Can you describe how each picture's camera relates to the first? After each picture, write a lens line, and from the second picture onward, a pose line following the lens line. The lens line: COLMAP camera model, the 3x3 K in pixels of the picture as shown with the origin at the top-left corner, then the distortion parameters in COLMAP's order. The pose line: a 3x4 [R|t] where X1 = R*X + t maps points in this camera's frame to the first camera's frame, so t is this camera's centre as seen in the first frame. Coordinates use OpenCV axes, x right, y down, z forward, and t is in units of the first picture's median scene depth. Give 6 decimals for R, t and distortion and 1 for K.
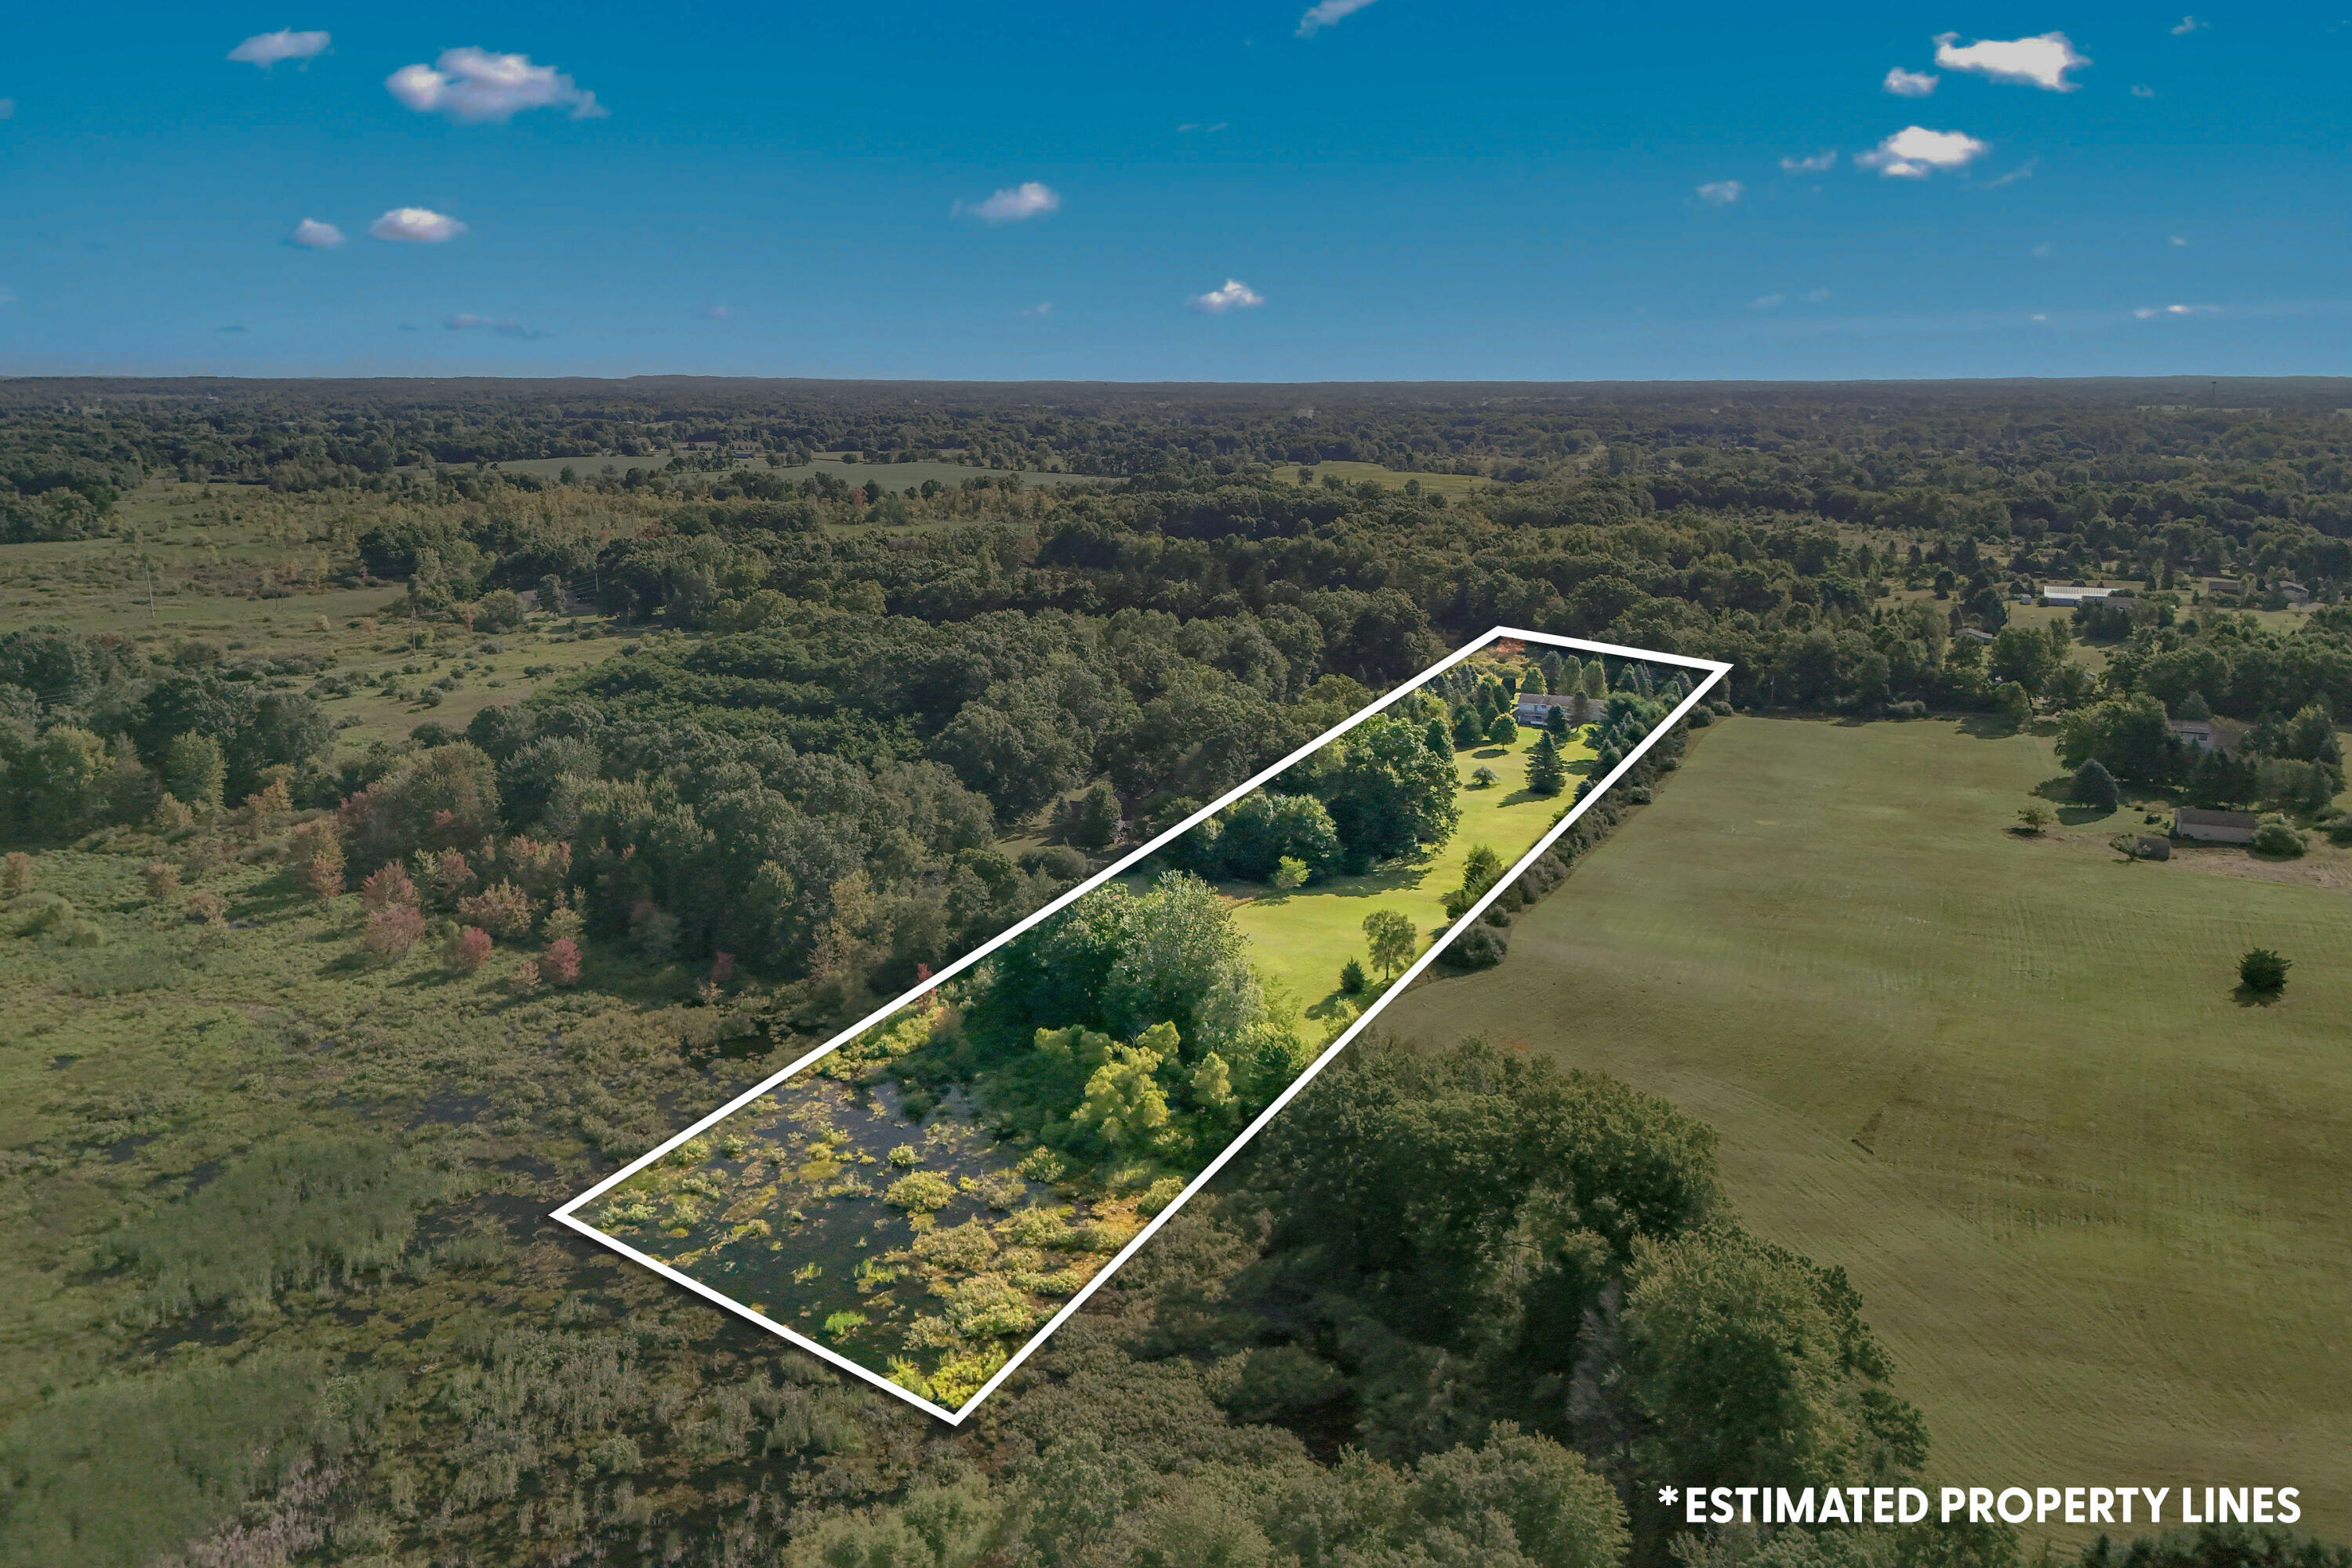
lens RADIAL K [[1725.3, 0, 1196.0], [0, 1725.3, 780.5], [0, 0, 1]] dist [0.094672, -0.102940]
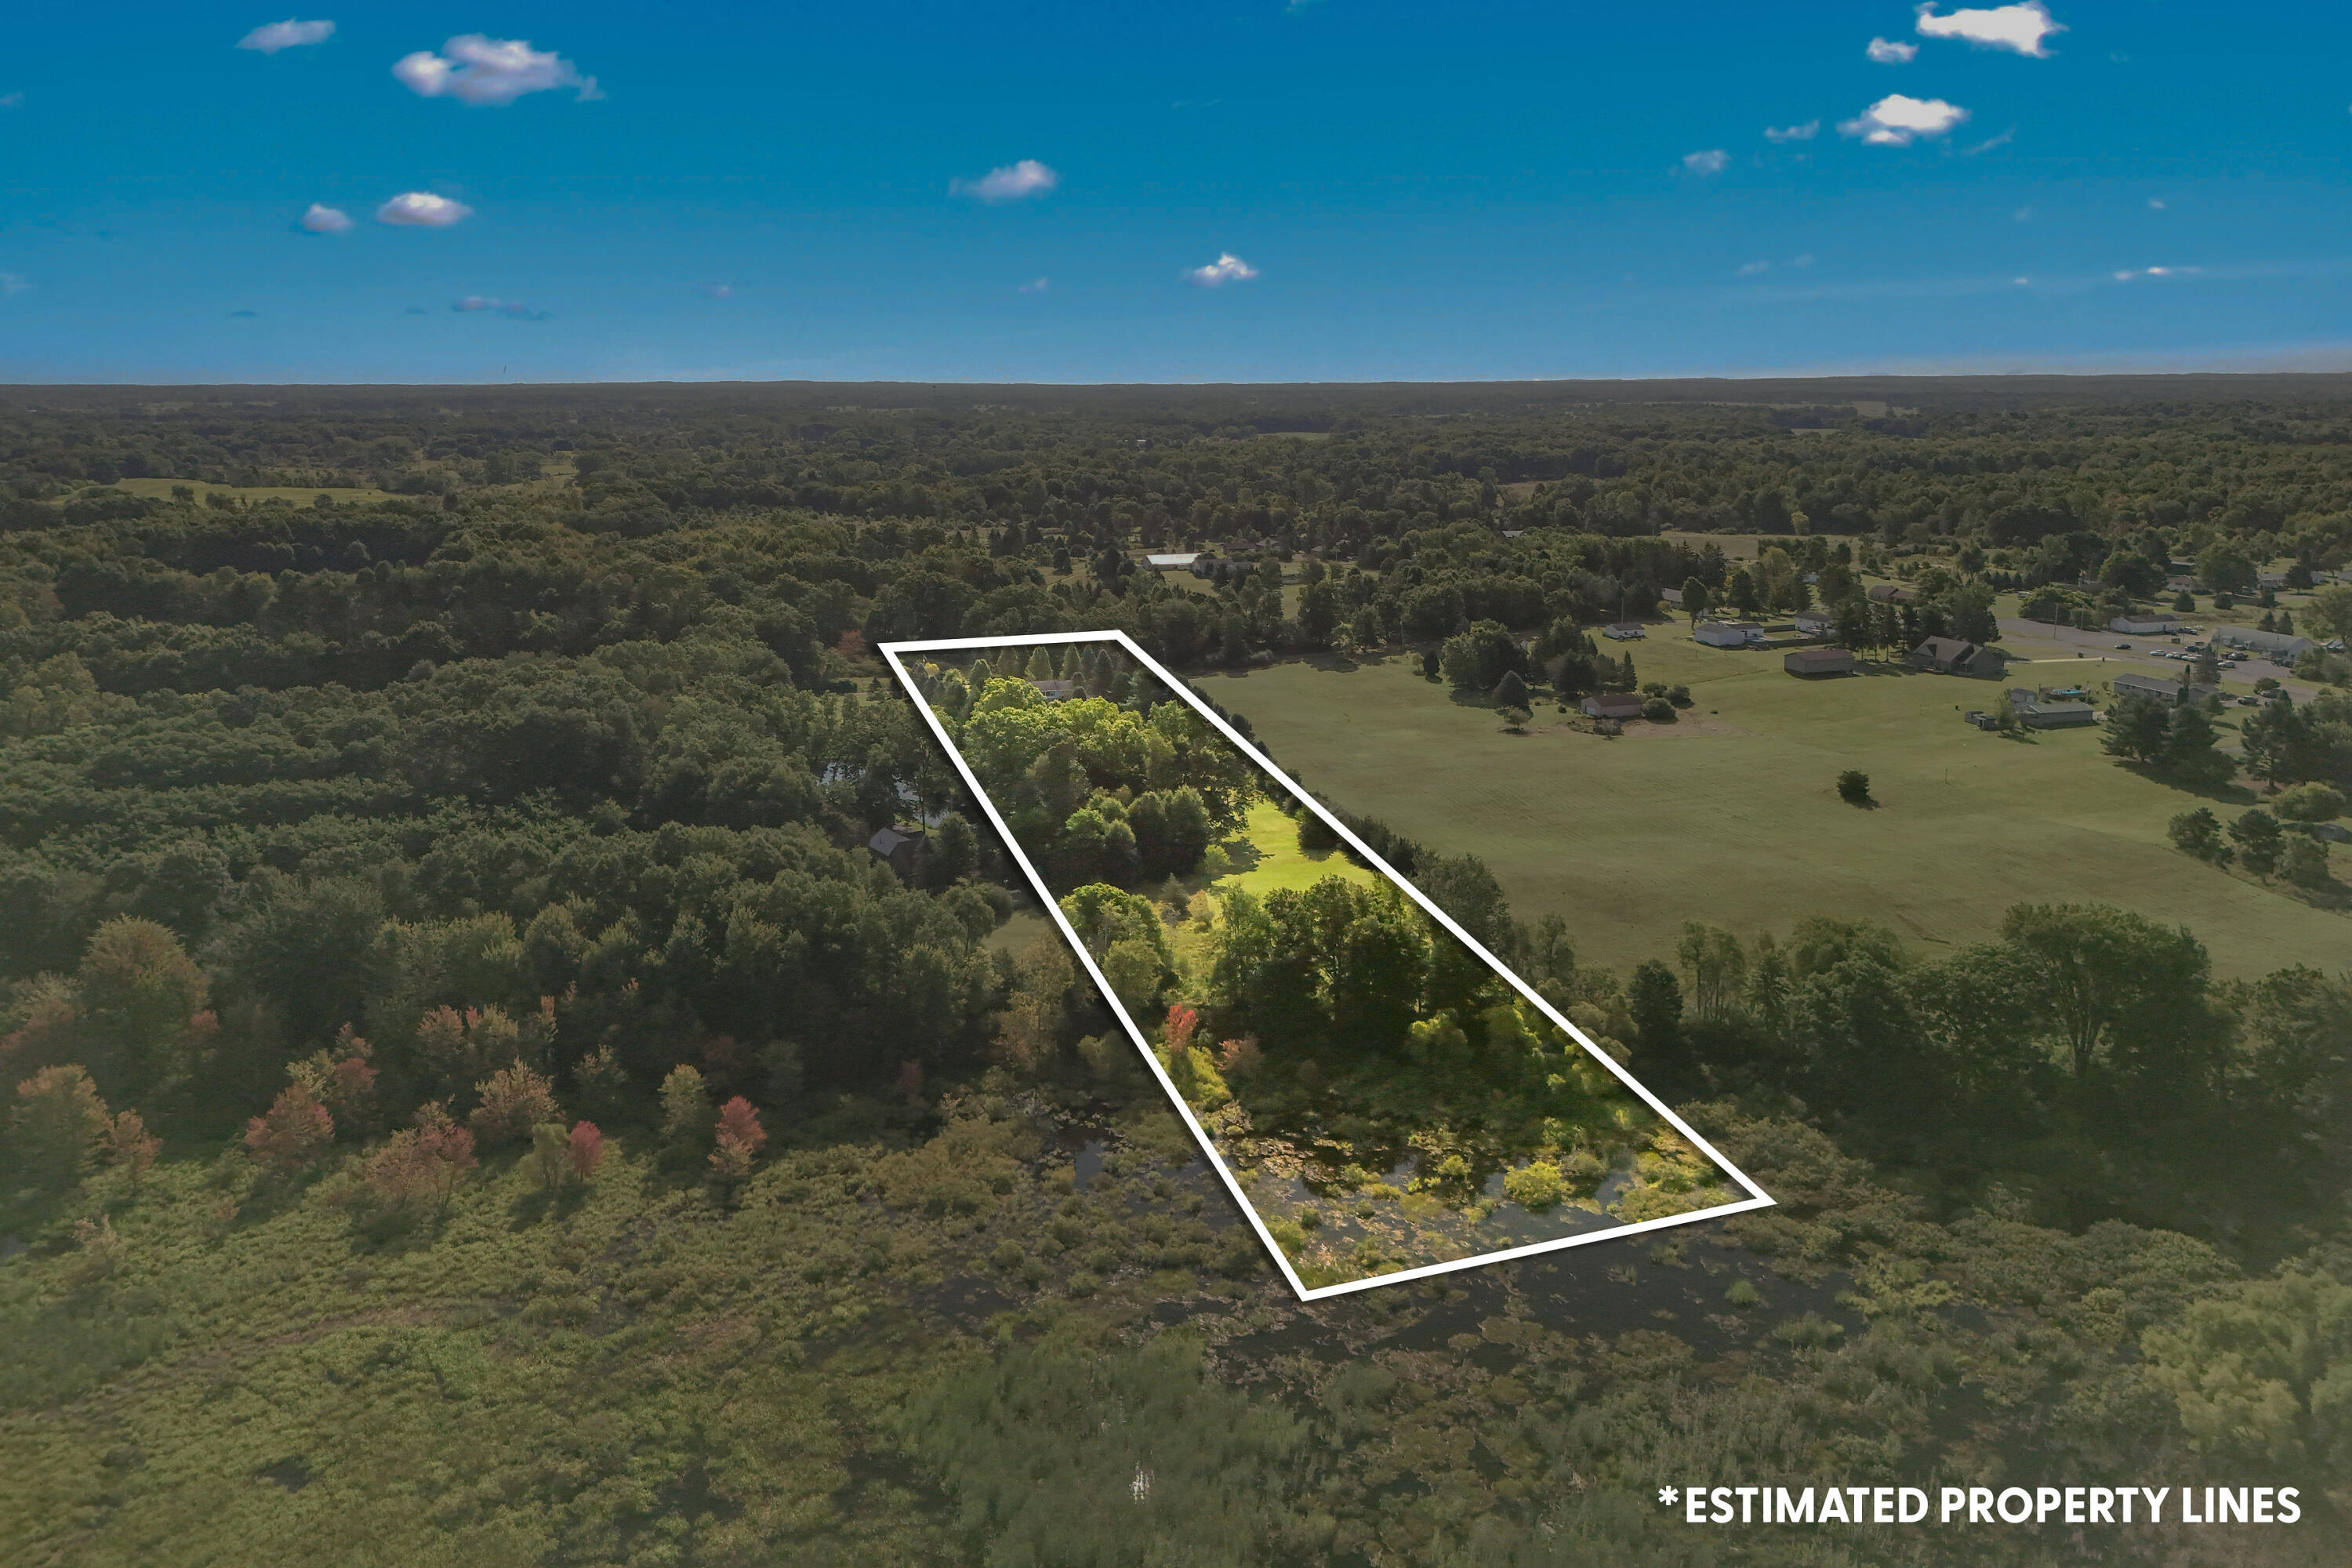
lens RADIAL K [[1725.3, 0, 1164.3], [0, 1725.3, 775.7], [0, 0, 1]] dist [0.094672, -0.102940]
pose [[0.748796, -0.157378, 0.643846, -0.448326], [0.160649, 0.985530, 0.054061, -0.039985], [-0.643037, 0.062952, 0.763243, 0.176816]]
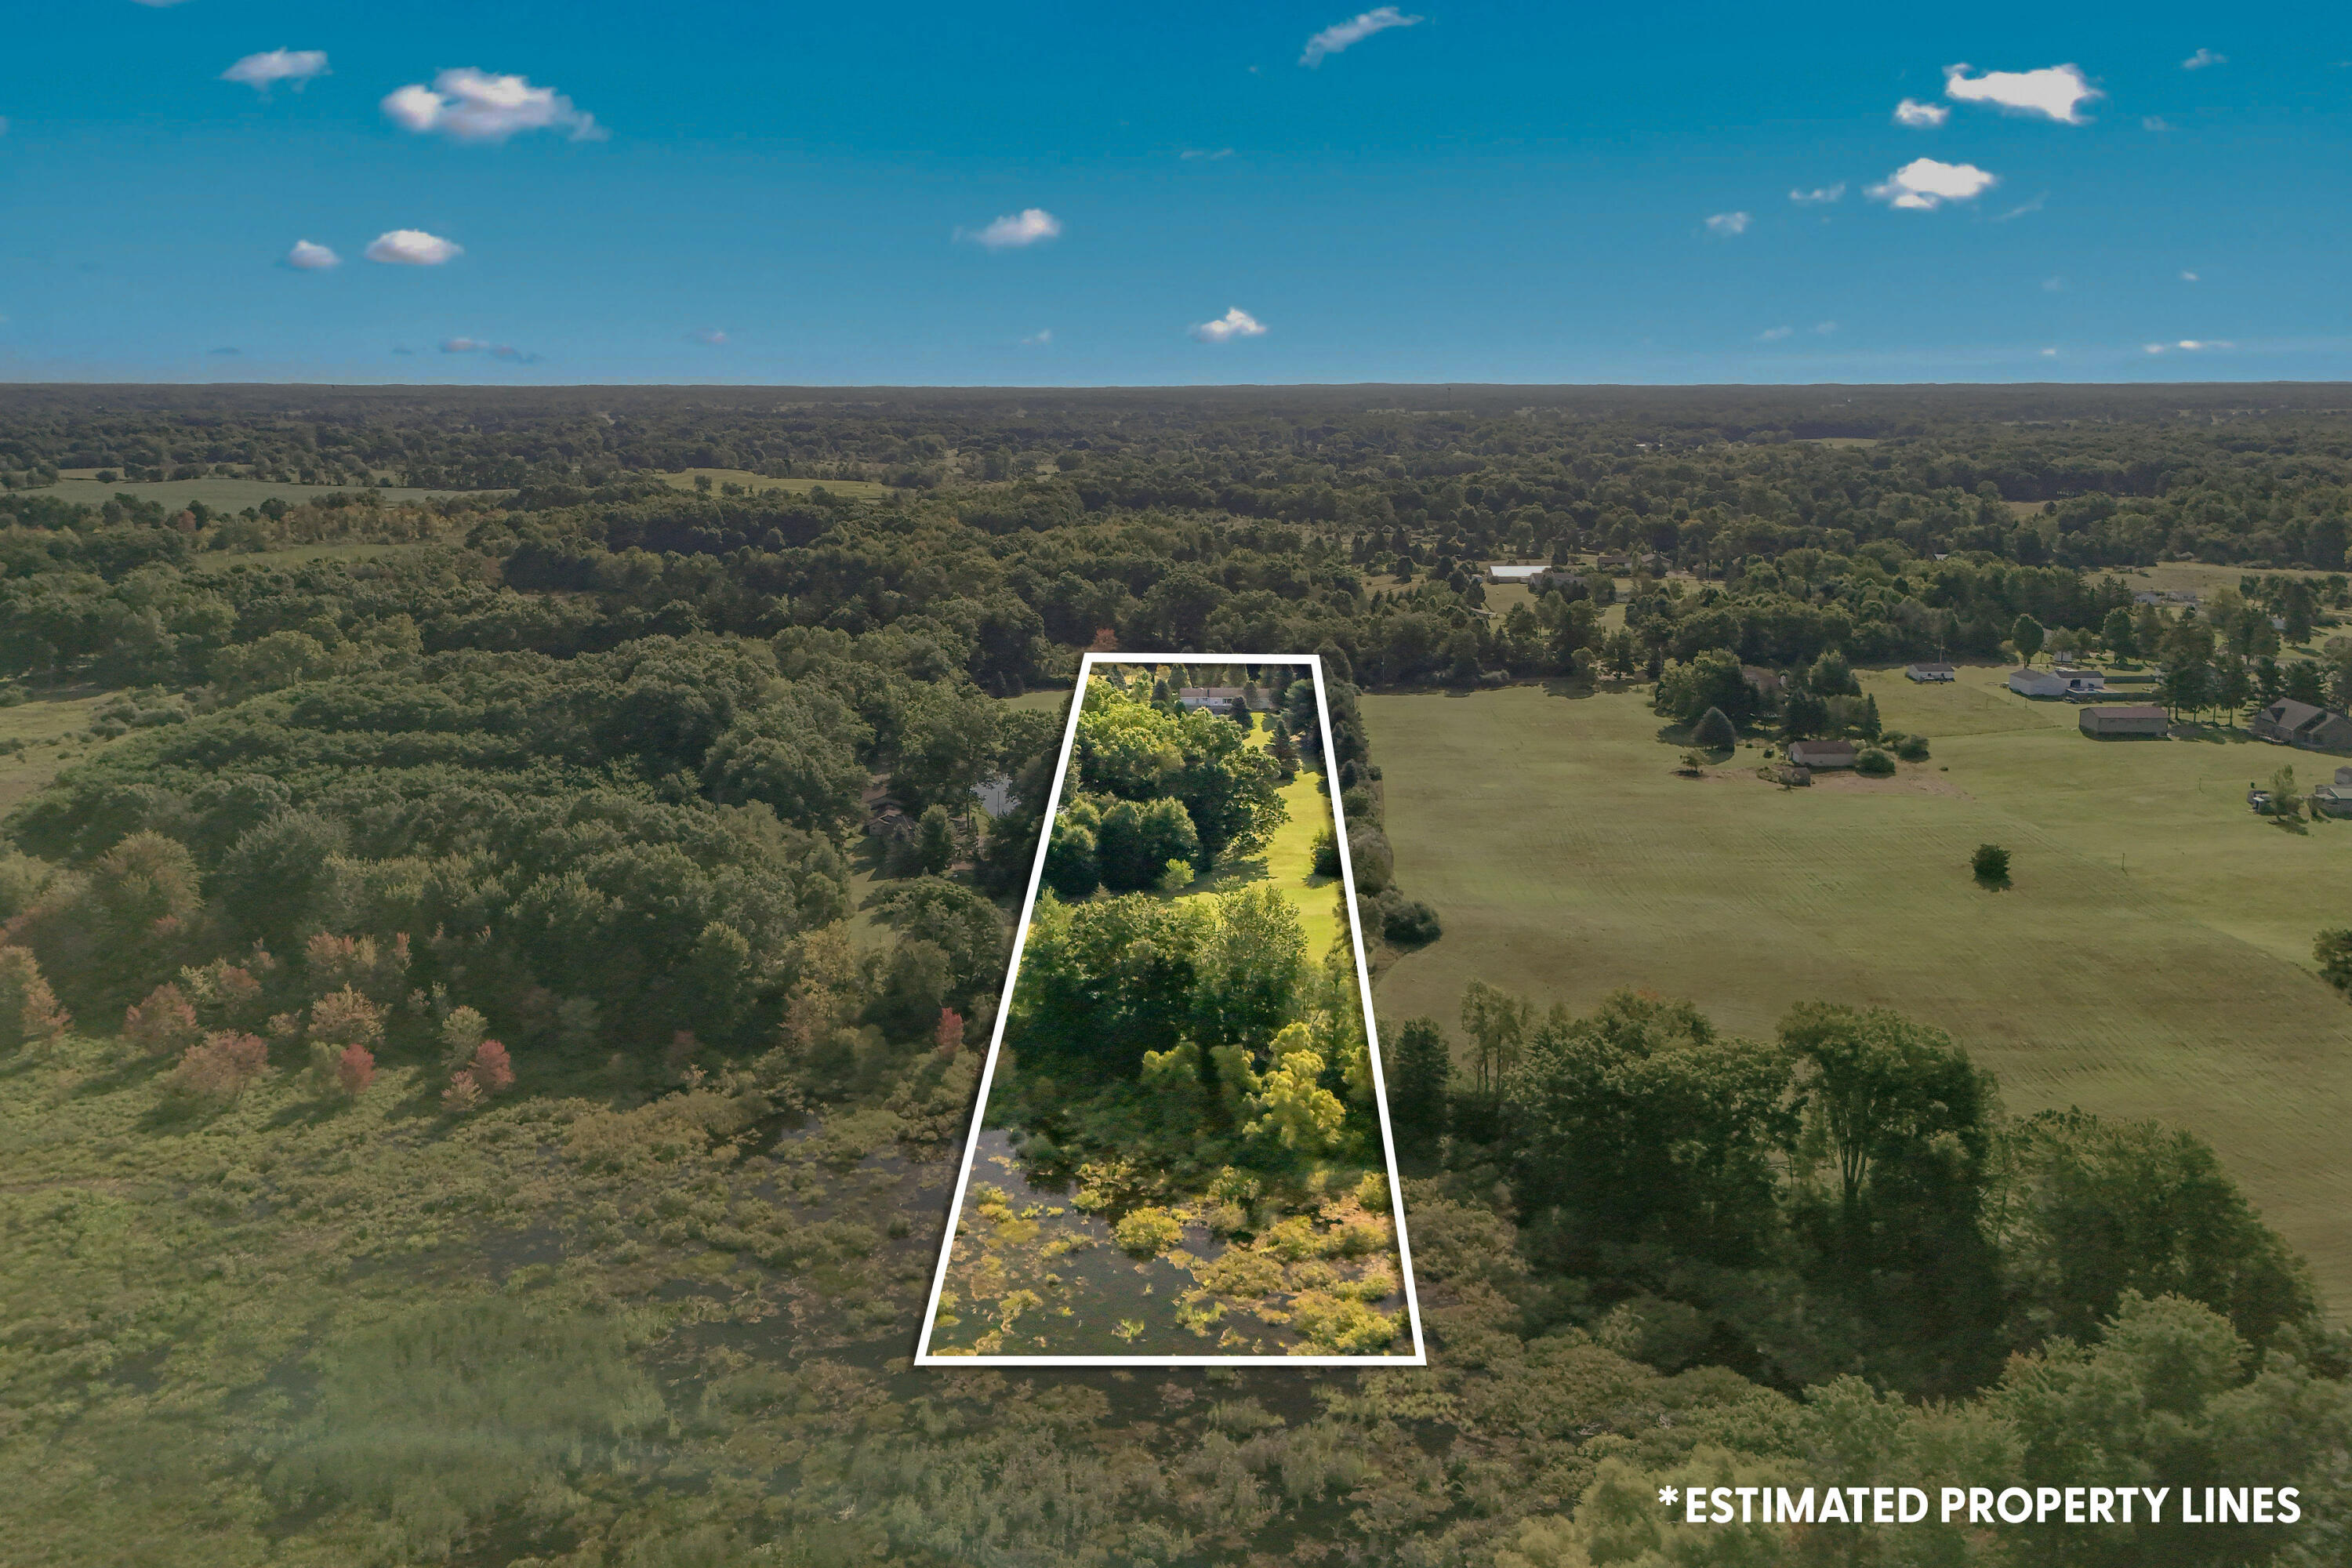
lens RADIAL K [[1725.3, 0, 1184.5], [0, 1725.3, 805.7], [0, 0, 1]] dist [0.094672, -0.102940]
pose [[0.920782, -0.097012, 0.377821, -0.232558], [0.092813, 0.995251, 0.029354, -0.011658], [-0.378874, 0.008038, 0.925413, 0.047847]]
